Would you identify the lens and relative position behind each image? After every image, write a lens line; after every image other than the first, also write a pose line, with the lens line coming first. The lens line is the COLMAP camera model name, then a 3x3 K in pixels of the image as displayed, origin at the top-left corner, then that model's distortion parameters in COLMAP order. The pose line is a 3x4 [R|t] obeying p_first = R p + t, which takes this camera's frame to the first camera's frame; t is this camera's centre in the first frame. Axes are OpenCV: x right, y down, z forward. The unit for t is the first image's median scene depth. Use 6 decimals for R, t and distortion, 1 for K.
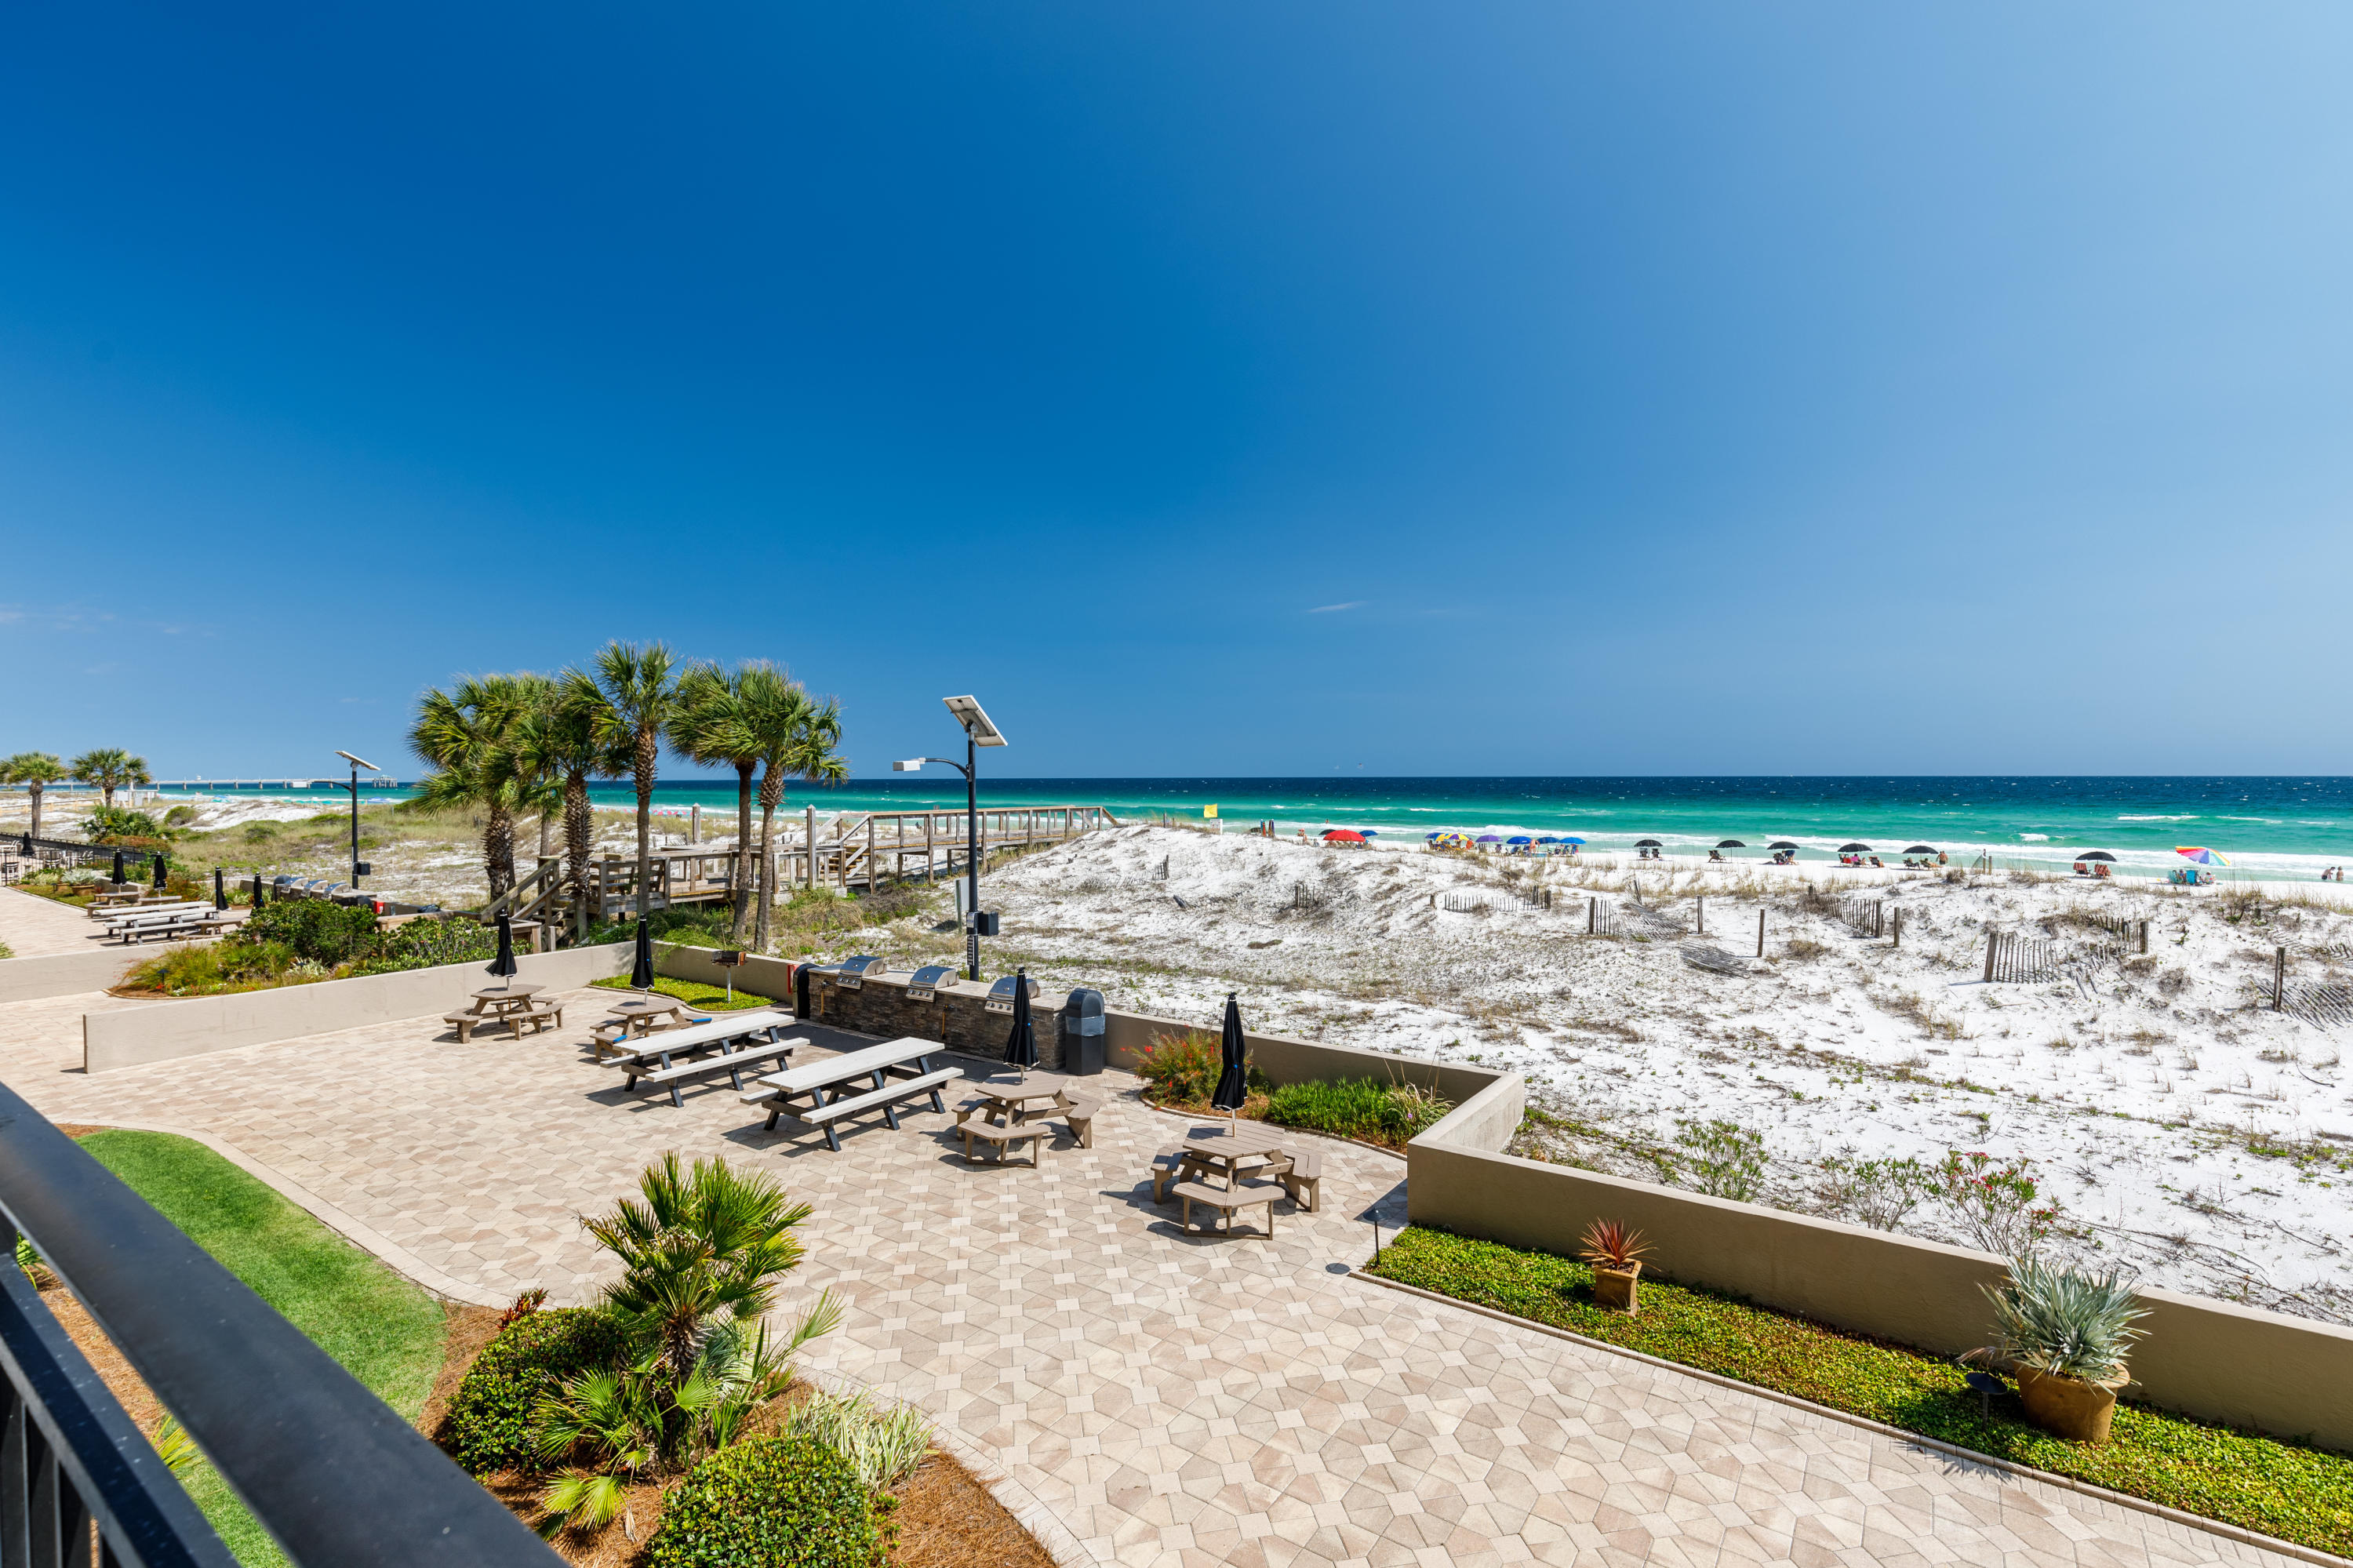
lens RADIAL K [[1086.6, 0, 1176.5], [0, 1086.6, 784.0], [0, 0, 1]] dist [0.001961, -0.000969]
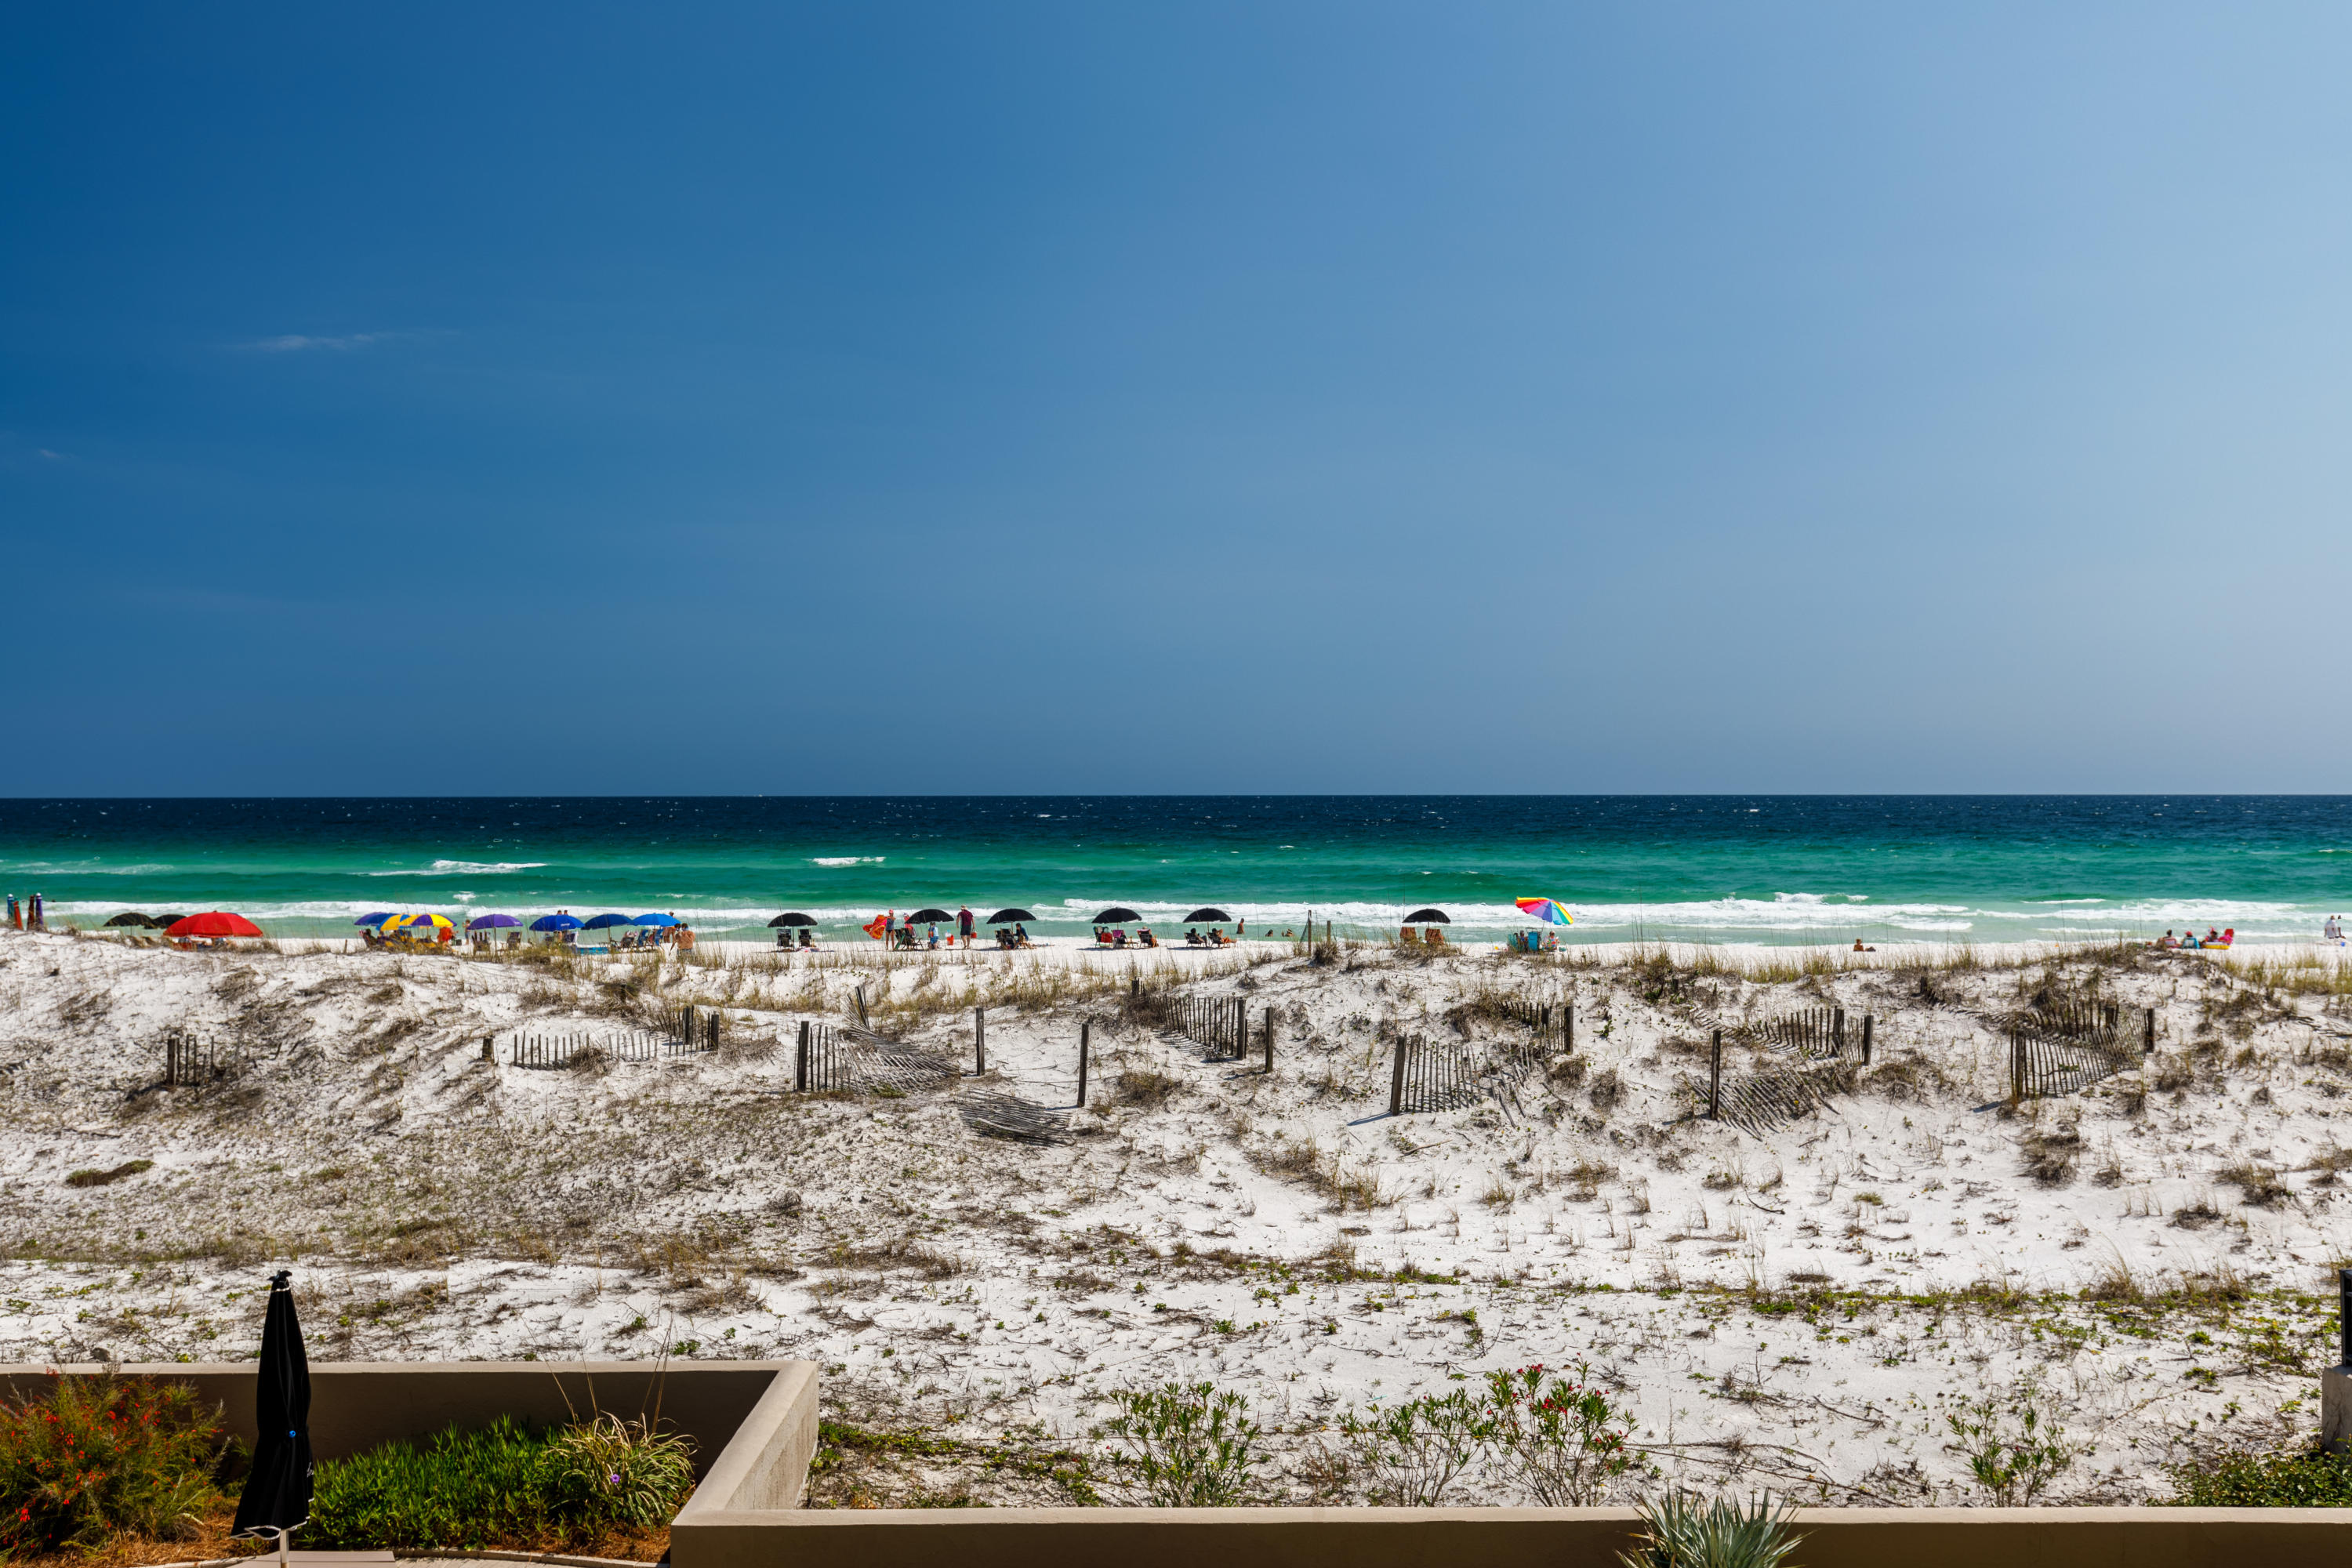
lens RADIAL K [[2173.3, 0, 1196.0], [0, 2173.3, 795.0], [0, 0, 1]] dist [-0.001303, 0.006367]
pose [[0.811393, -0.000392, 0.584500, -0.101137], [0.004992, 0.999968, -0.006259, 0.000582], [-0.584479, 0.007997, 0.811369, 0.025004]]
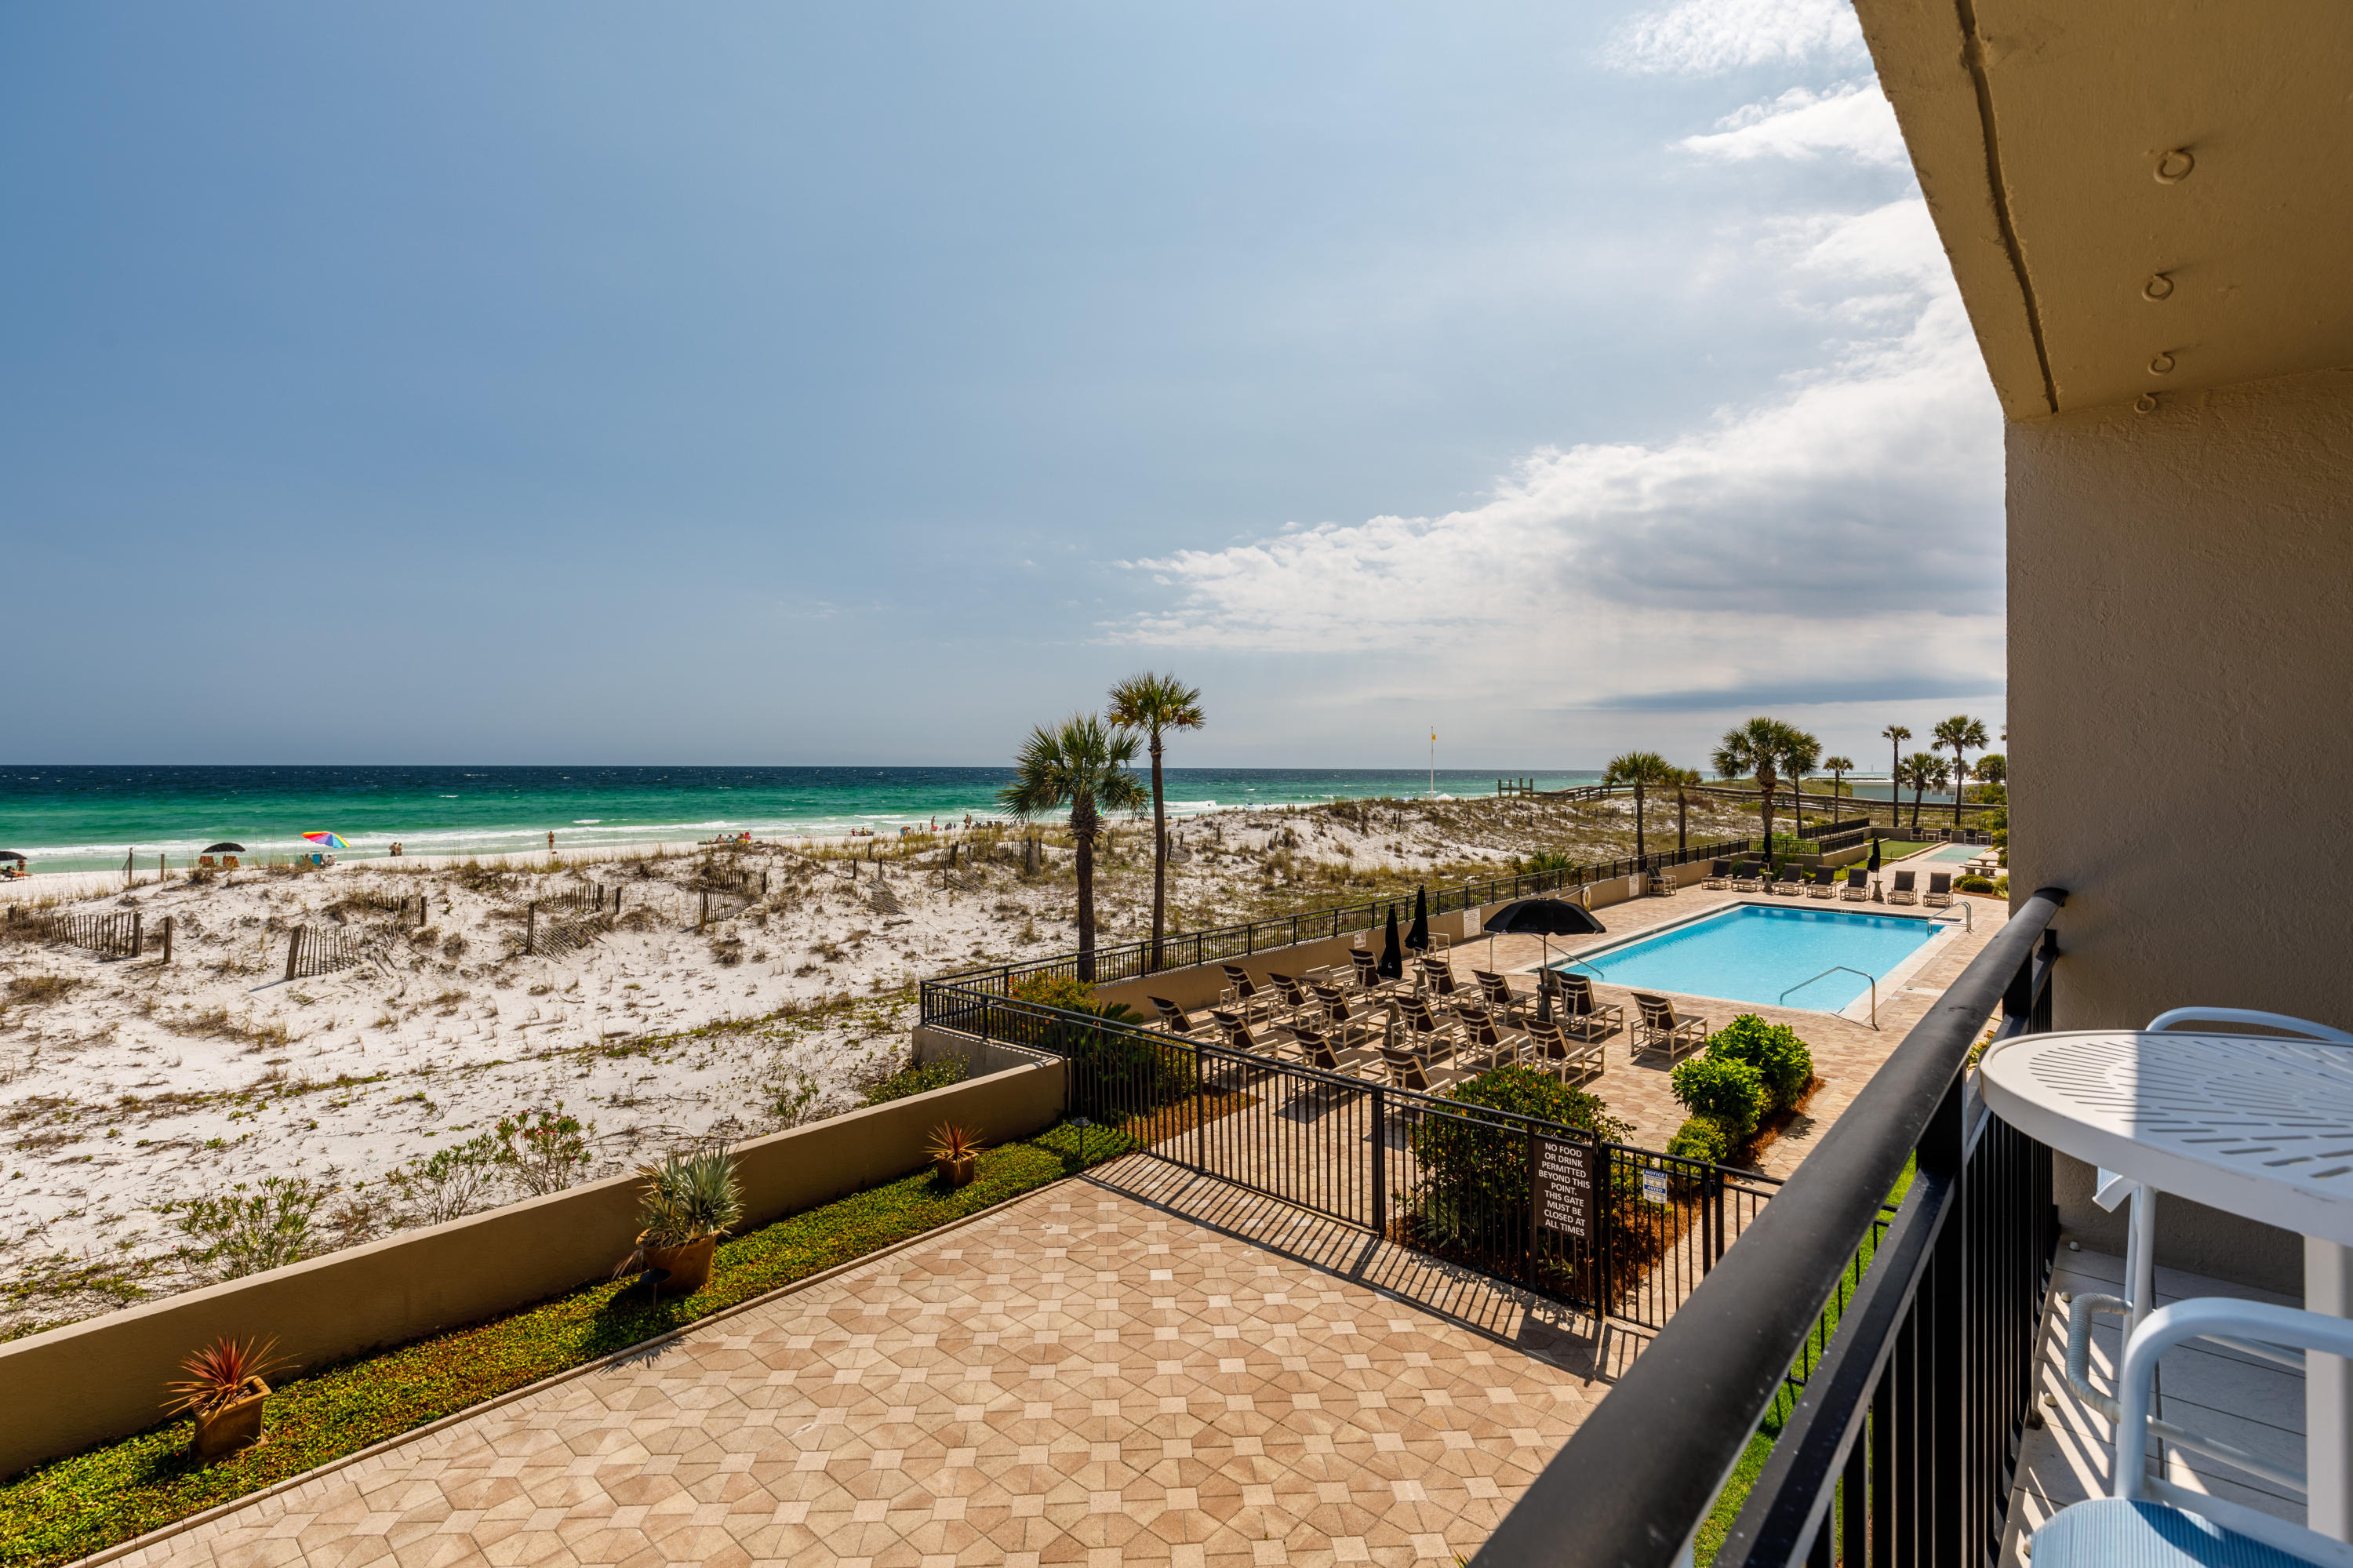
lens RADIAL K [[1088.9, 0, 1213.0], [0, 1088.9, 739.6], [0, 0, 1]] dist [0.002313, 0.000274]
pose [[0.073827, 0.024864, 0.996961, -0.160220], [0.005922, 0.999661, -0.025370, -0.000645], [-0.997254, 0.007777, 0.073654, 0.116300]]
